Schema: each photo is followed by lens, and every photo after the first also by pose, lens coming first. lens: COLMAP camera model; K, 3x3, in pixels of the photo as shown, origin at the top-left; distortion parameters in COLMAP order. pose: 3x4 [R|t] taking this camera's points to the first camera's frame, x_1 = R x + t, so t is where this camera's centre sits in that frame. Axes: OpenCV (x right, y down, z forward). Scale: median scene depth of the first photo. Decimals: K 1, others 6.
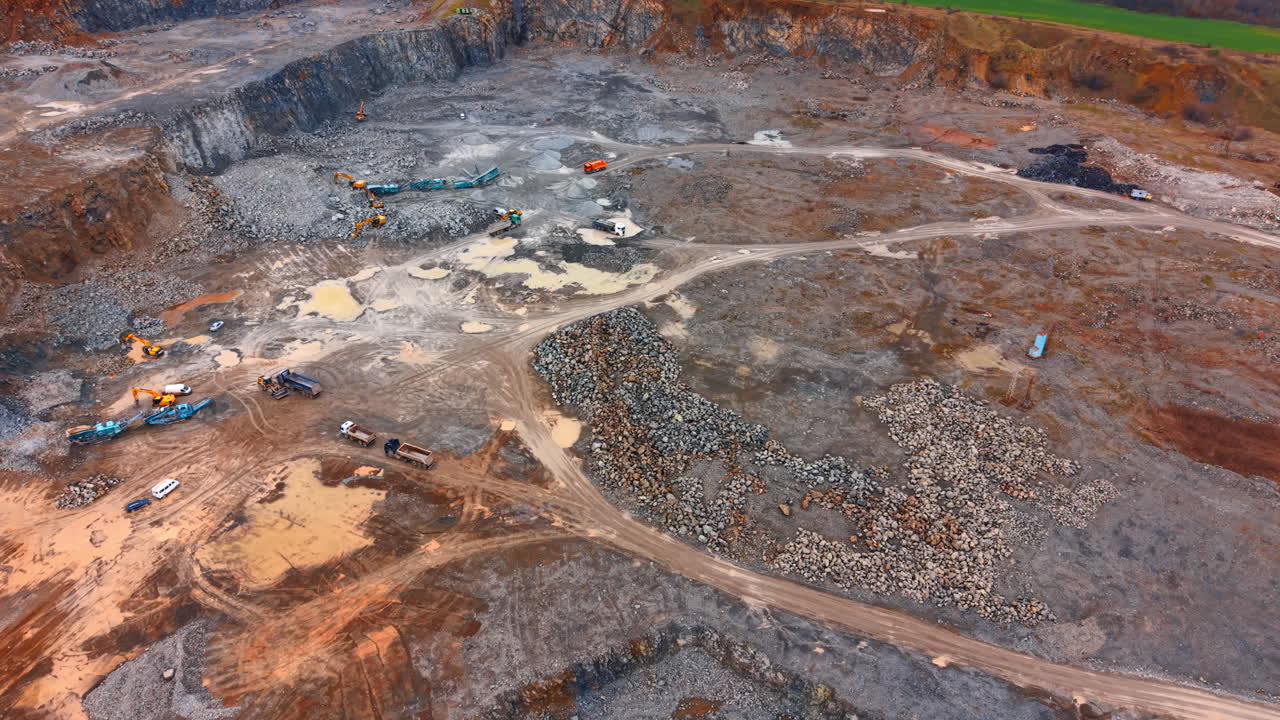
lens RADIAL K [[919.7, 0, 640.1], [0, 919.7, 358.4], [0, 0, 1]] dist [0.016094, -0.021128]
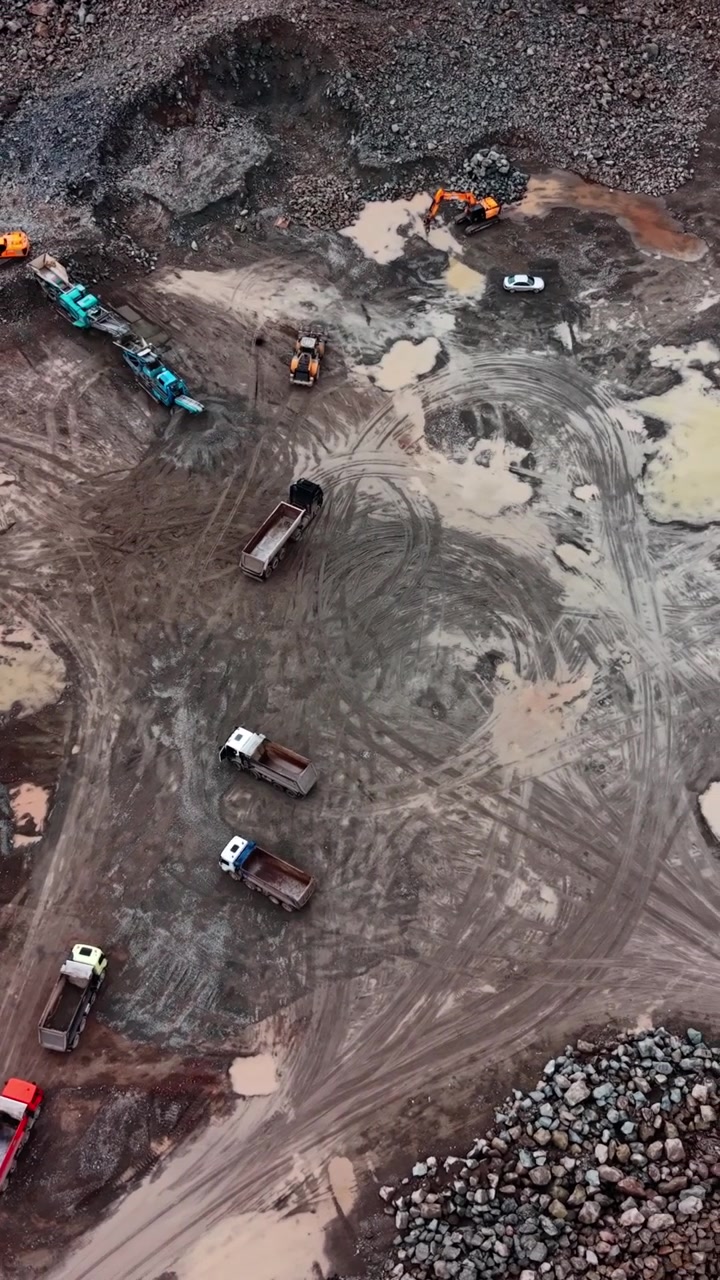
lens RADIAL K [[1623.0, 0, 348.9], [0, 1623.0, 641.9], [0, 0, 1]] dist [0.157635, 0.000000]
pose [[0.200913, 0.788414, -0.581409, 0.081565], [-0.510230, 0.590871, 0.624929, -0.375500], [0.836241, 0.171096, 0.520986, 0.606528]]
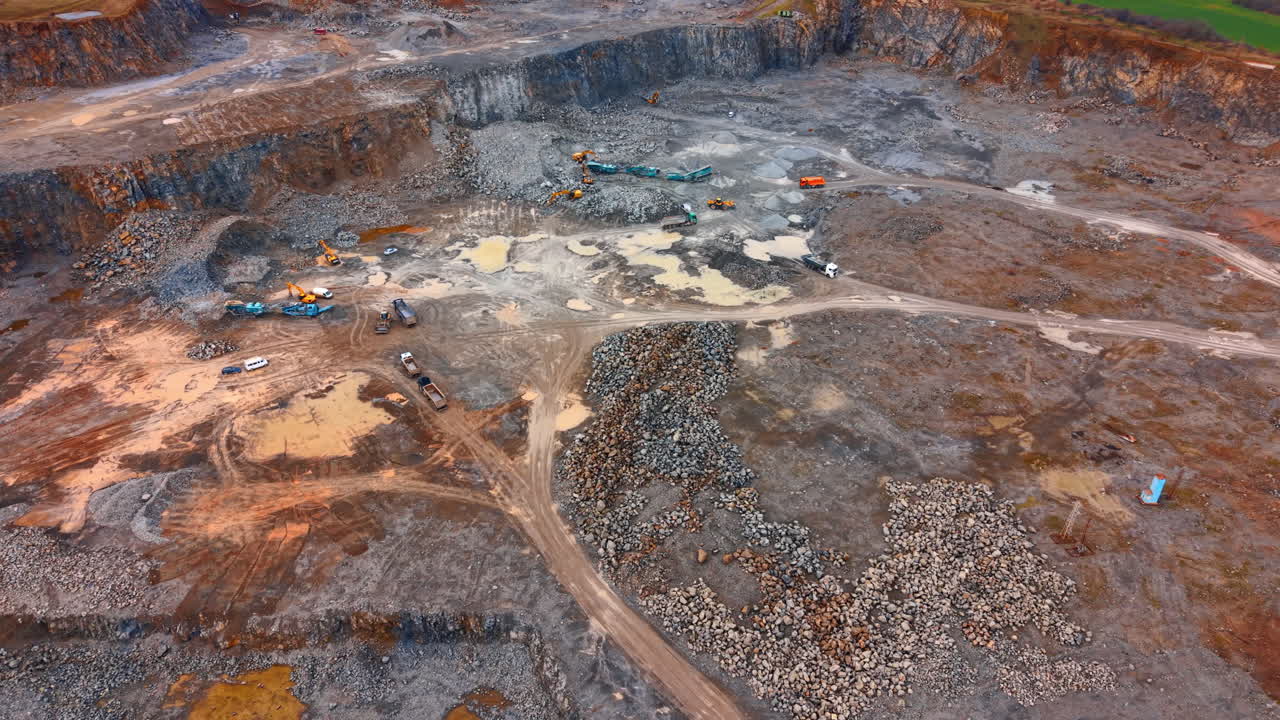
lens RADIAL K [[919.7, 0, 637.8], [0, 919.7, 361.8], [0, 0, 1]] dist [0.016094, -0.021128]
pose [[0.873227, 0.259754, -0.412313, 0.343614], [-0.260338, 0.963899, 0.055884, -0.049348], [0.411944, 0.058542, 0.909327, 0.082831]]
